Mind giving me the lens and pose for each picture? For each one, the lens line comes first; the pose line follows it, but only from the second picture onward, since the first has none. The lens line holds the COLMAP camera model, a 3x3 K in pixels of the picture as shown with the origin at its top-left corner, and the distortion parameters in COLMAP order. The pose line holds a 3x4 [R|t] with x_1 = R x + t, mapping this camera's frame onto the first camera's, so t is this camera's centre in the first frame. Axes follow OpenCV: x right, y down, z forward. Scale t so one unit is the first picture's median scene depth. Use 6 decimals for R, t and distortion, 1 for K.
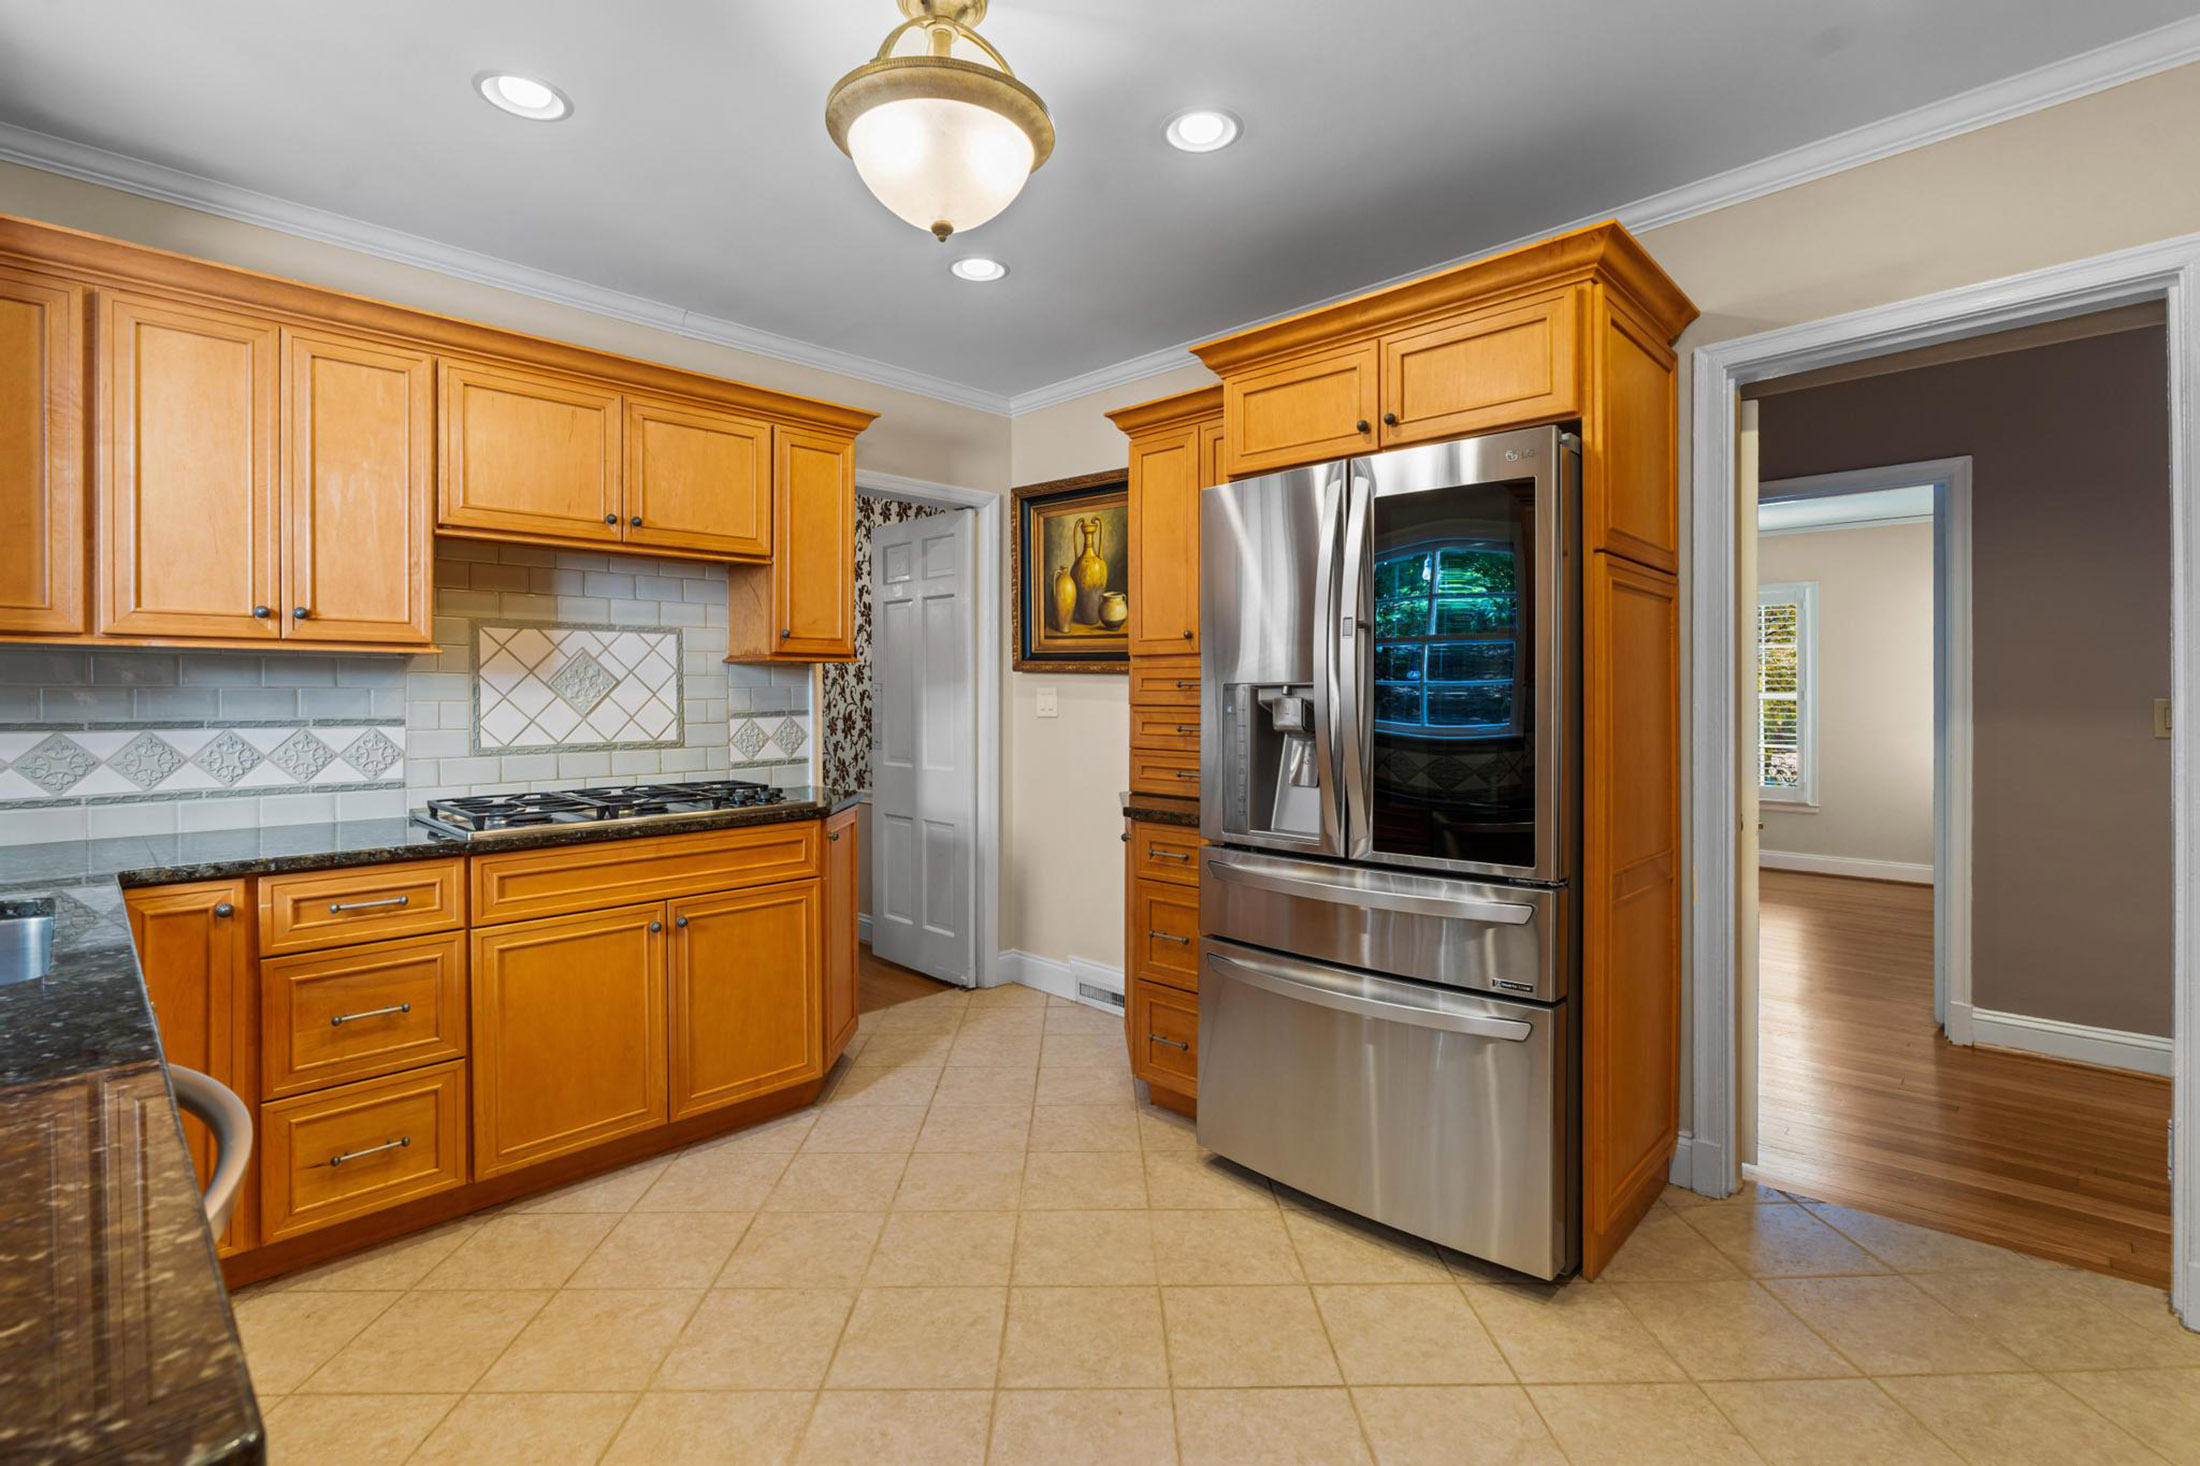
lens RADIAL K [[1005.6, 0, 1094.7], [0, 1005.6, 703.2], [0, 0, 1]] dist [-0.004691, -0.001370]
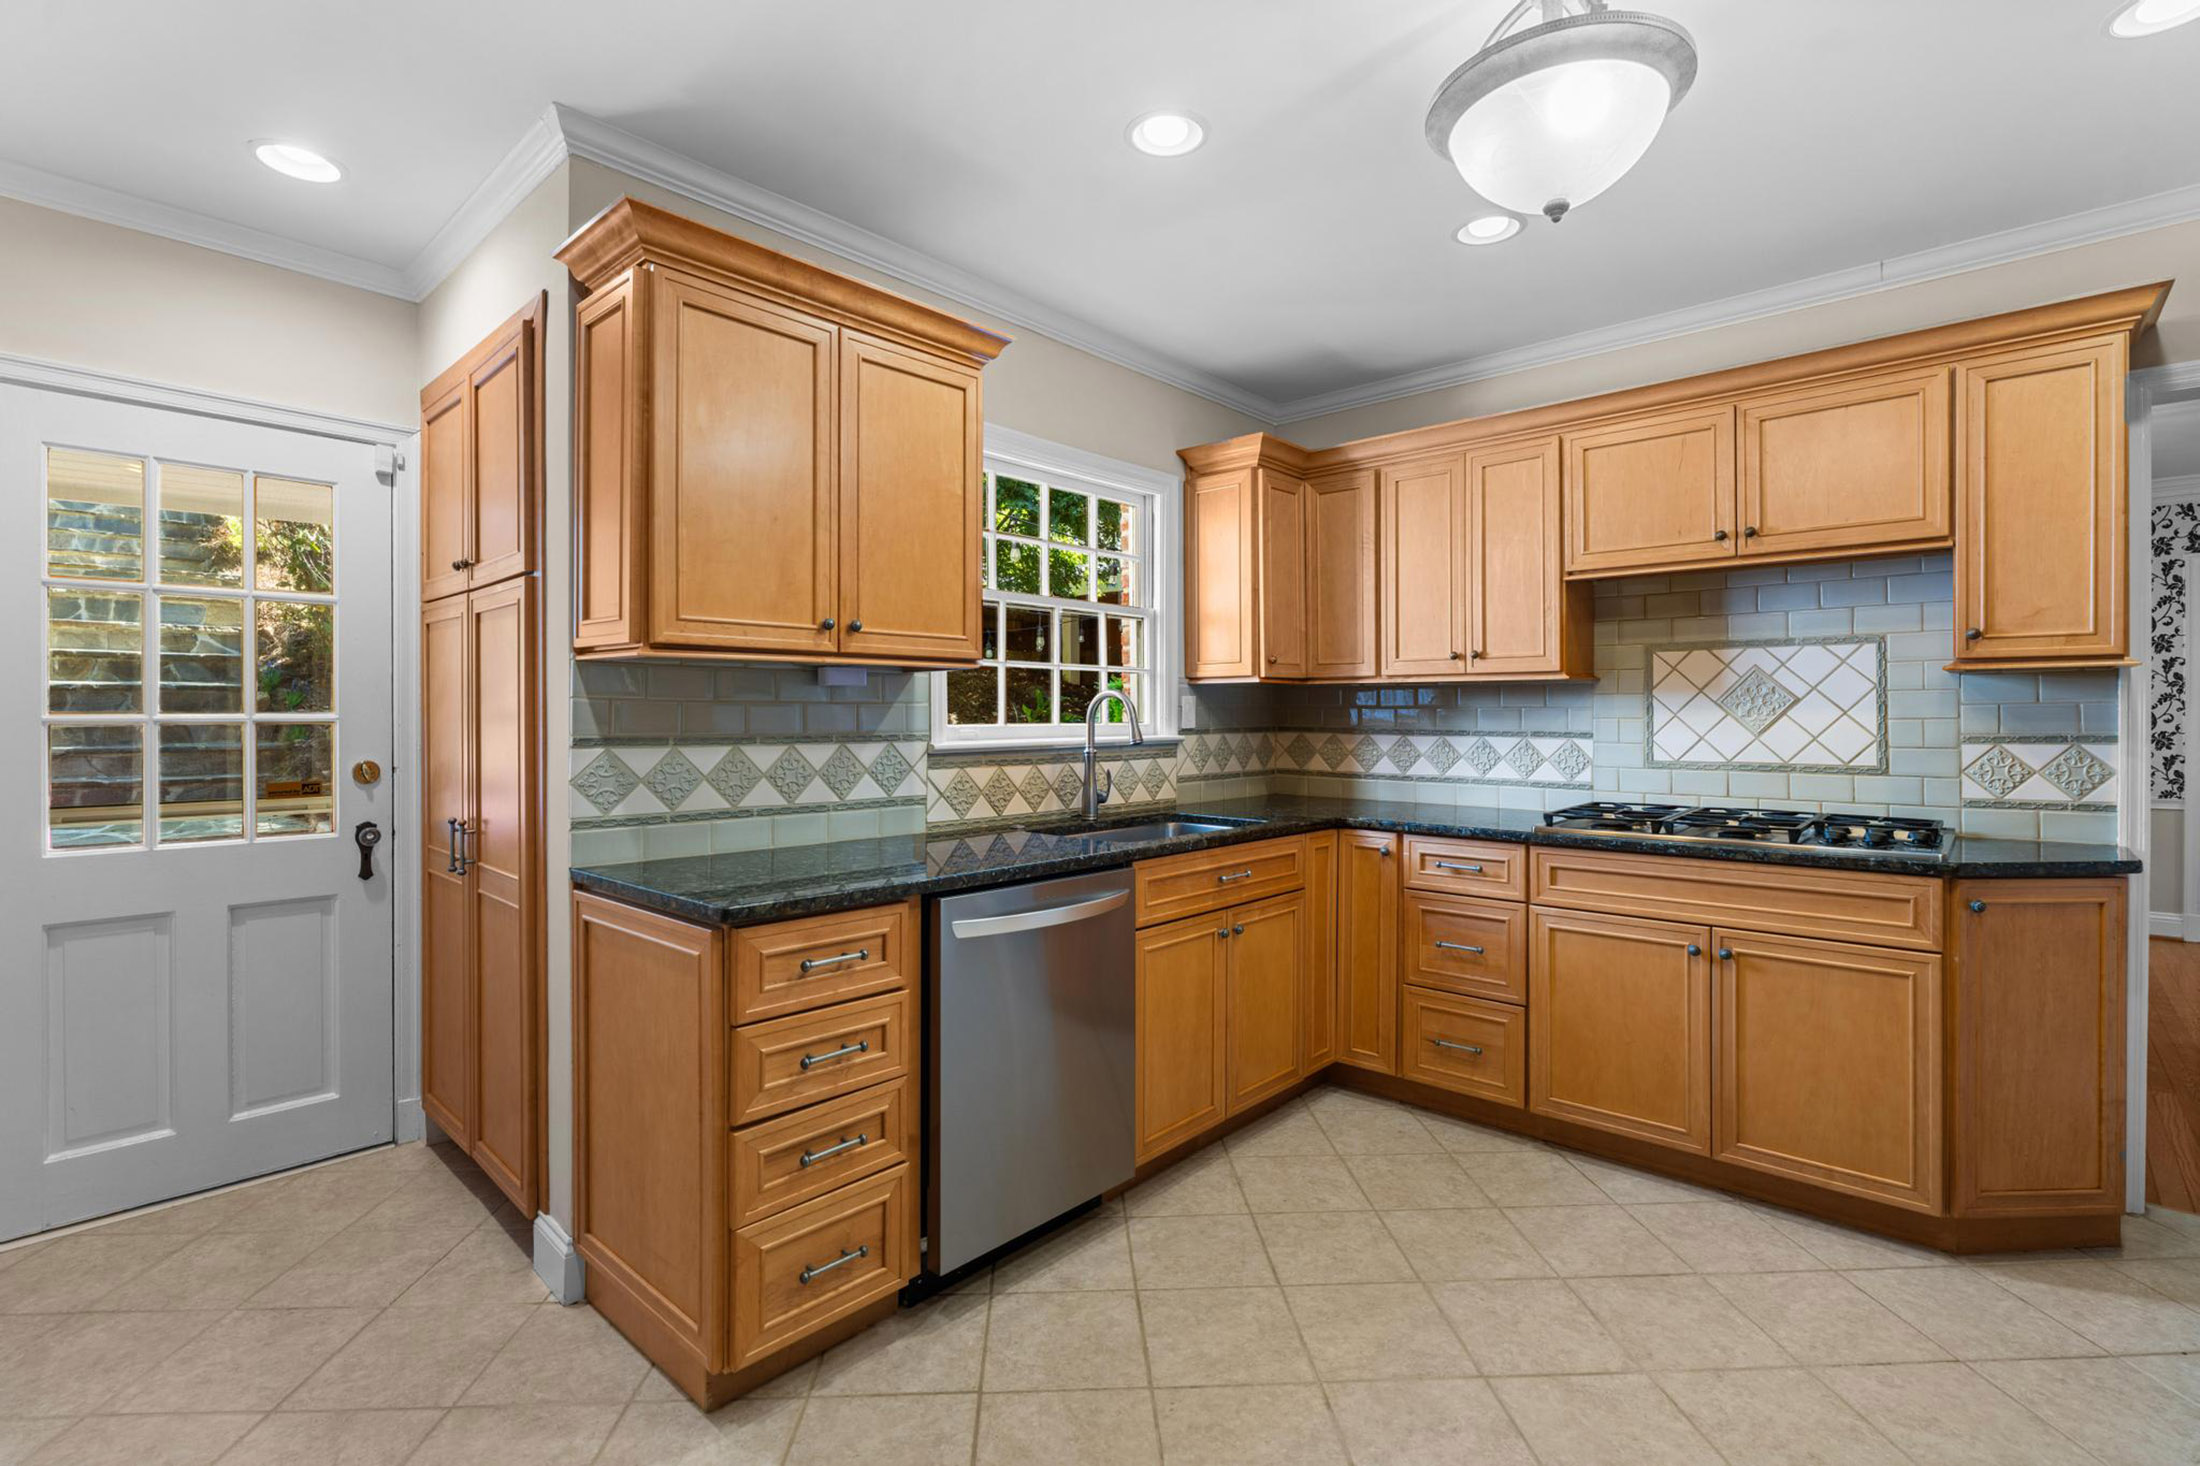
lens RADIAL K [[1005.6, 0, 1102.7], [0, 1005.6, 719.4], [0, 0, 1]] dist [-0.004691, -0.001370]
pose [[0.033377, 0.010665, -0.999386, 0.482312], [-0.006424, 0.999925, 0.010457, -0.009049], [0.999422, 0.006071, 0.033443, 0.356275]]
